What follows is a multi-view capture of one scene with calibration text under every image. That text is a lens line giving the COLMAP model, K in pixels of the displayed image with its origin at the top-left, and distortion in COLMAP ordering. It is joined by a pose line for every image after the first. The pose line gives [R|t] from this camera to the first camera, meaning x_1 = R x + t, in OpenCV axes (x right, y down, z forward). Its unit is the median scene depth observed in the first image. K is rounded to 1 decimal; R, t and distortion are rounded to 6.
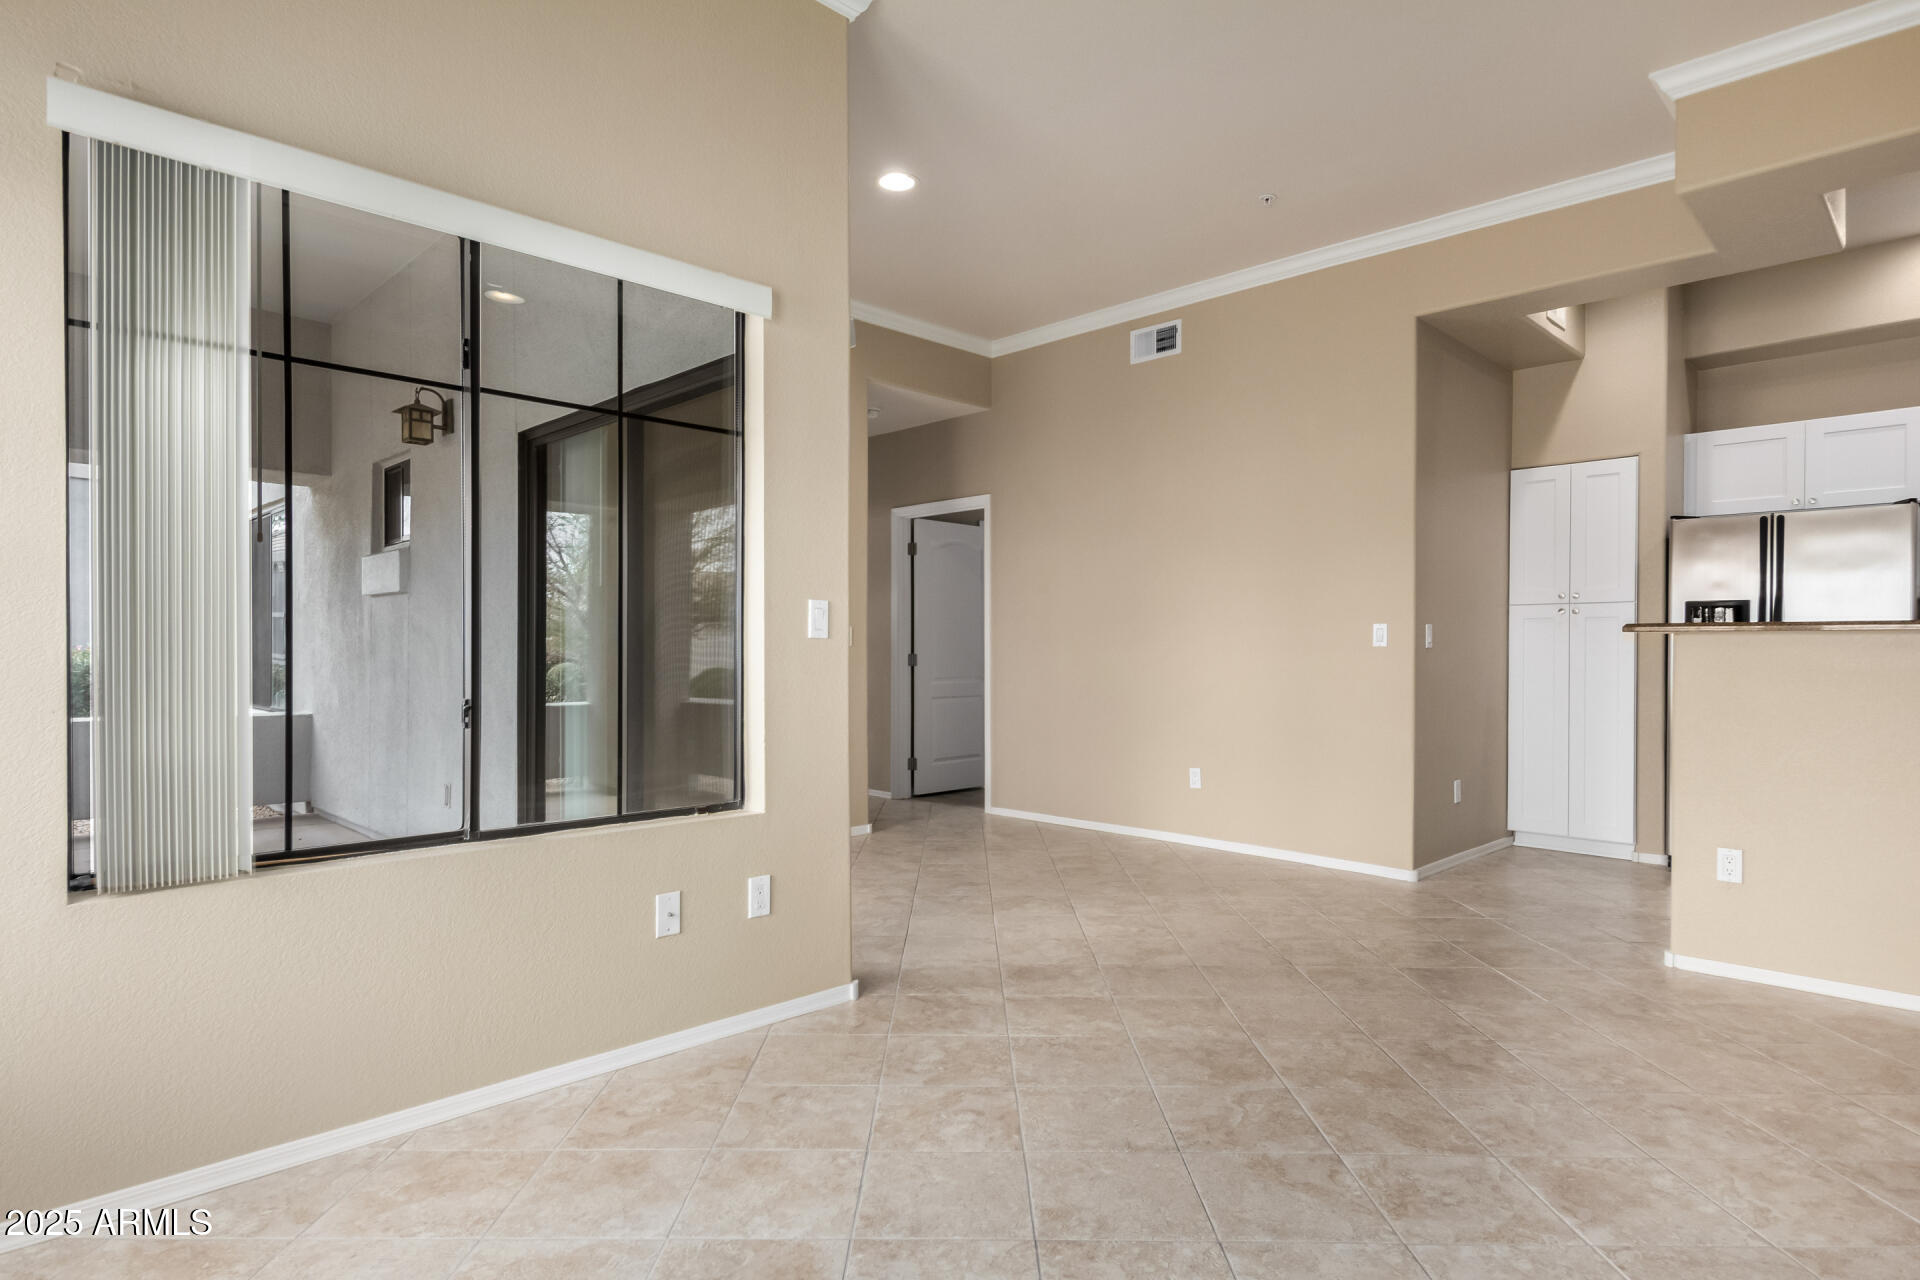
lens RADIAL K [[1042.5, 0, 960.6], [0, 1042.5, 647.8], [0, 0, 1]] dist [0.018153, 0.000043]
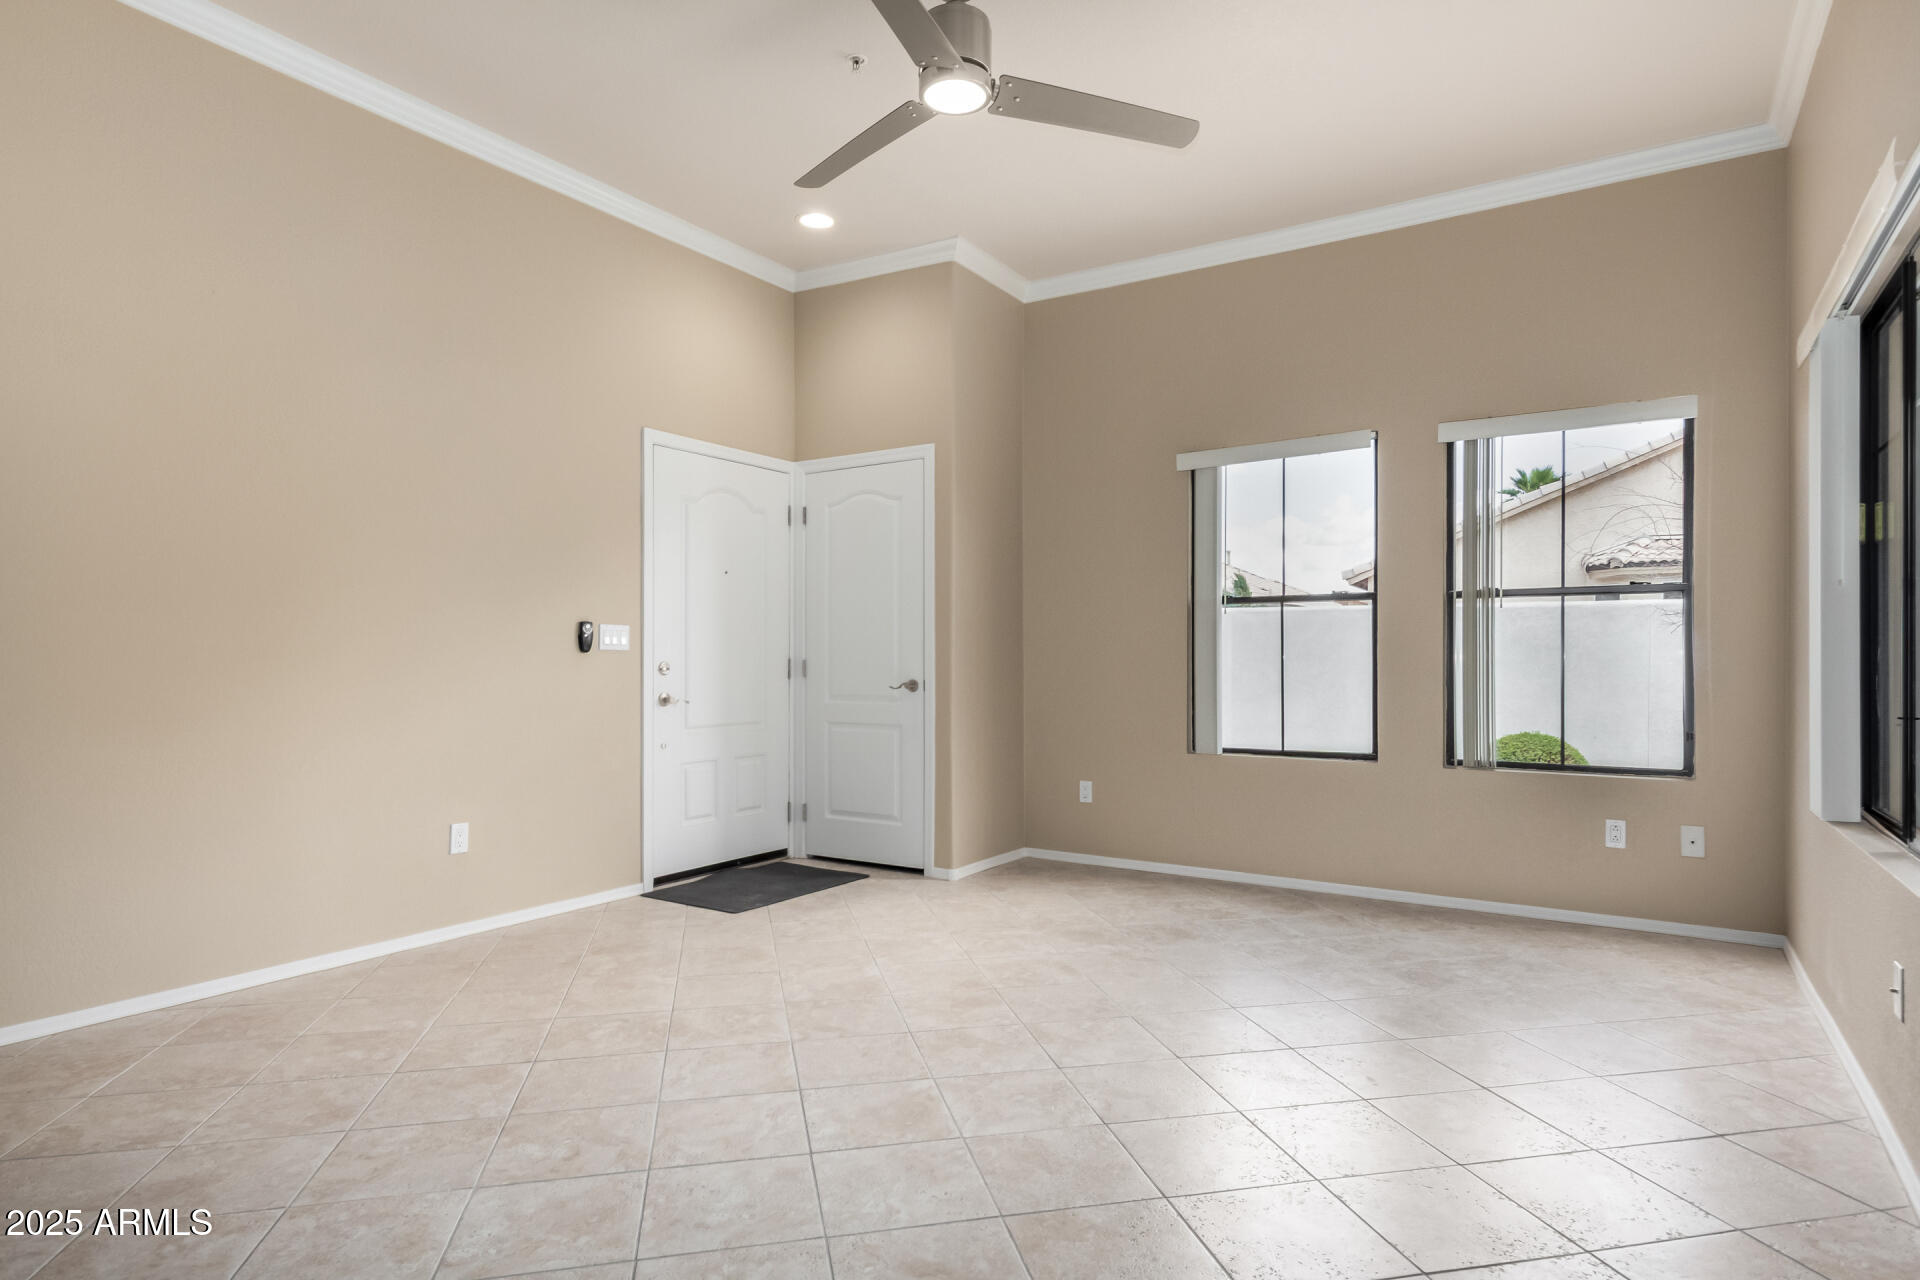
lens RADIAL K [[1042.5, 0, 963.4], [0, 1042.5, 658.4], [0, 0, 1]] dist [0.018153, 0.000043]
pose [[-0.974609, -0.011225, -0.223632, 0.601601], [-0.009626, 0.999920, -0.008240, 0.014525], [0.223706, -0.005878, -0.974639, 1.626240]]
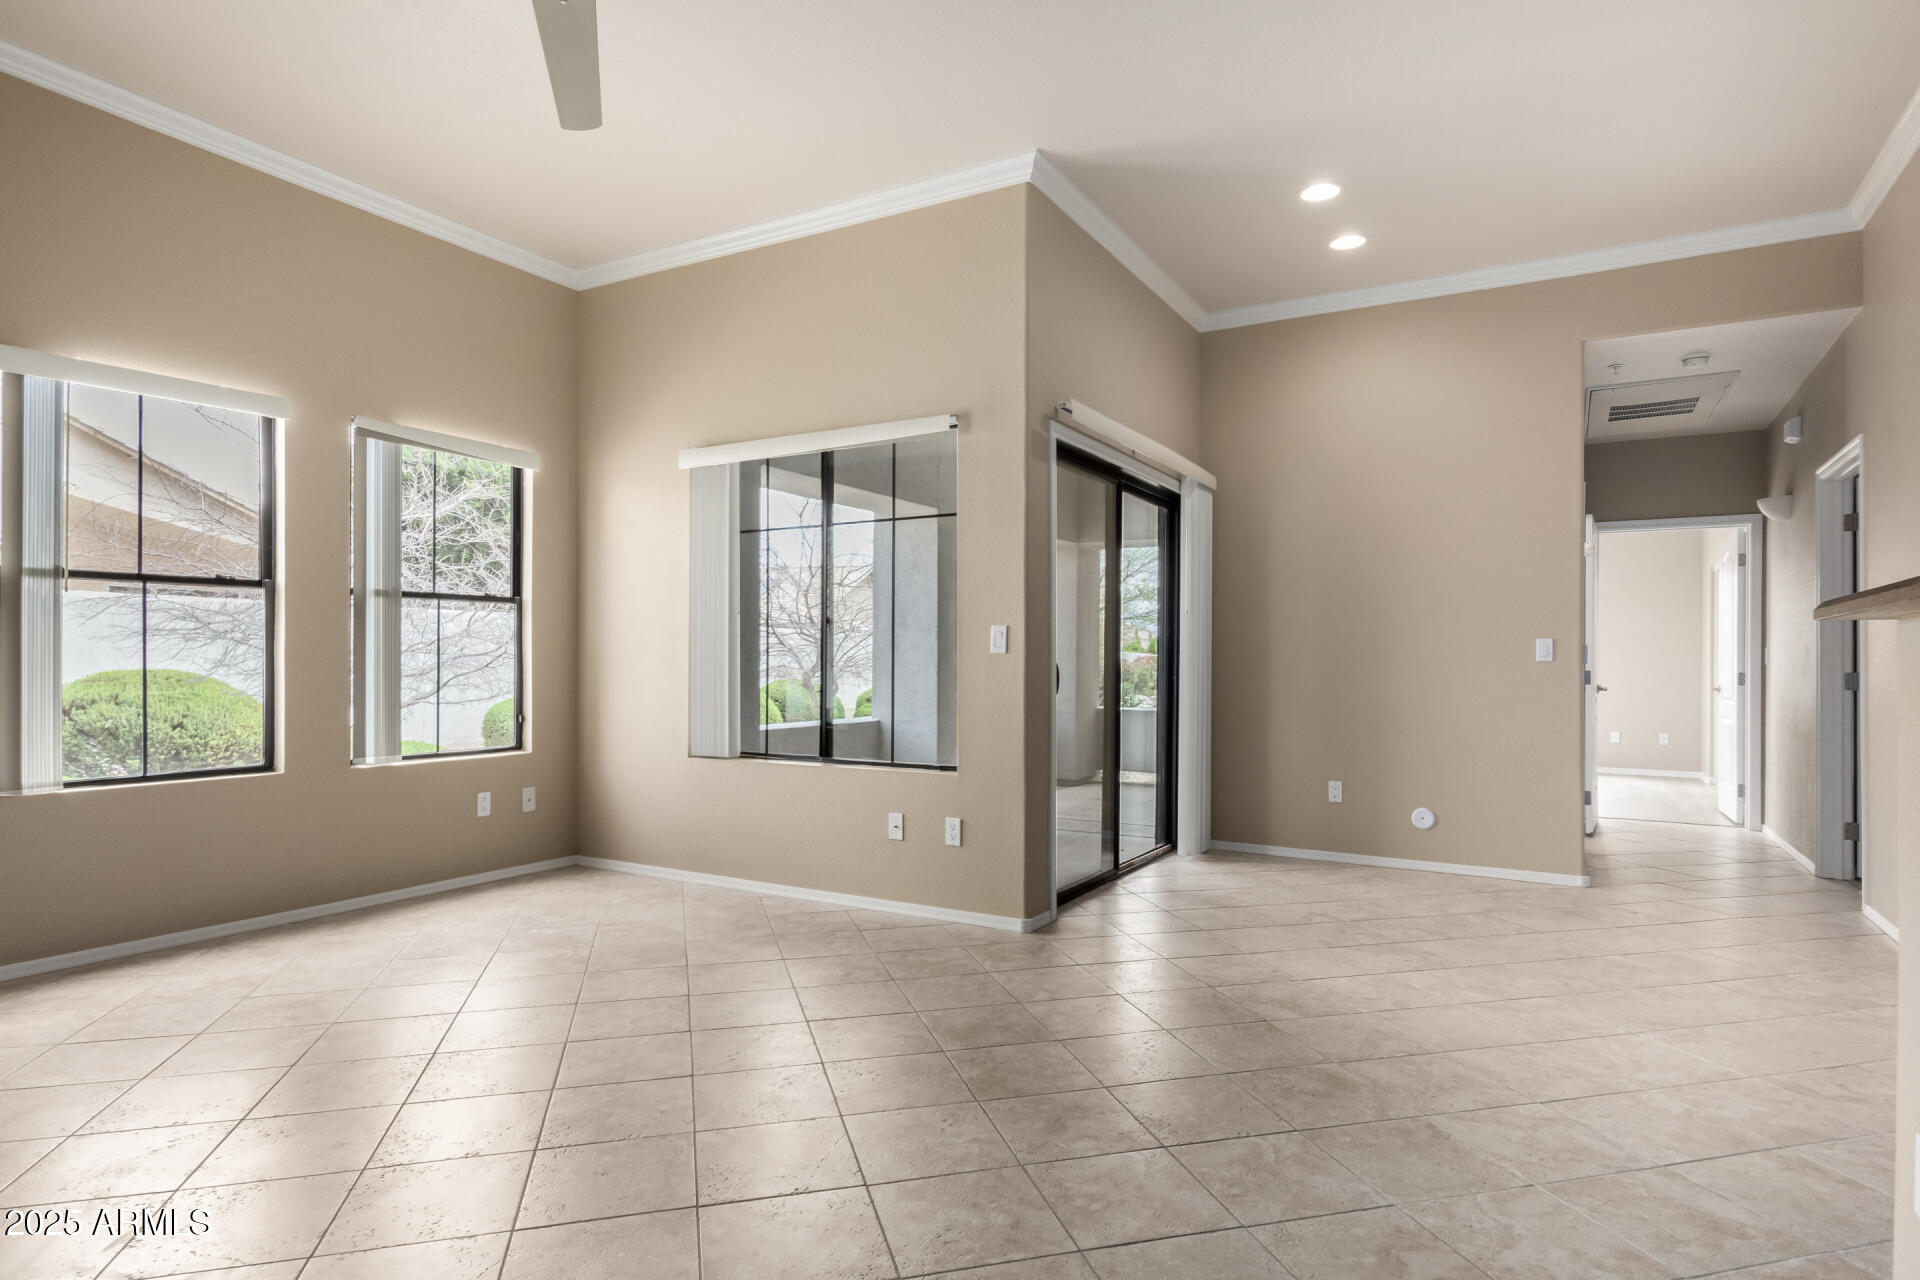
lens RADIAL K [[1042.5, 0, 968.8], [0, 1042.5, 647.0], [0, 0, 1]] dist [0.018153, 0.000043]
pose [[0.269085, -0.018499, -0.962939, 1.300056], [-0.002359, 0.999800, -0.019867, 0.010746], [0.963113, 0.007618, 0.268988, 0.671024]]
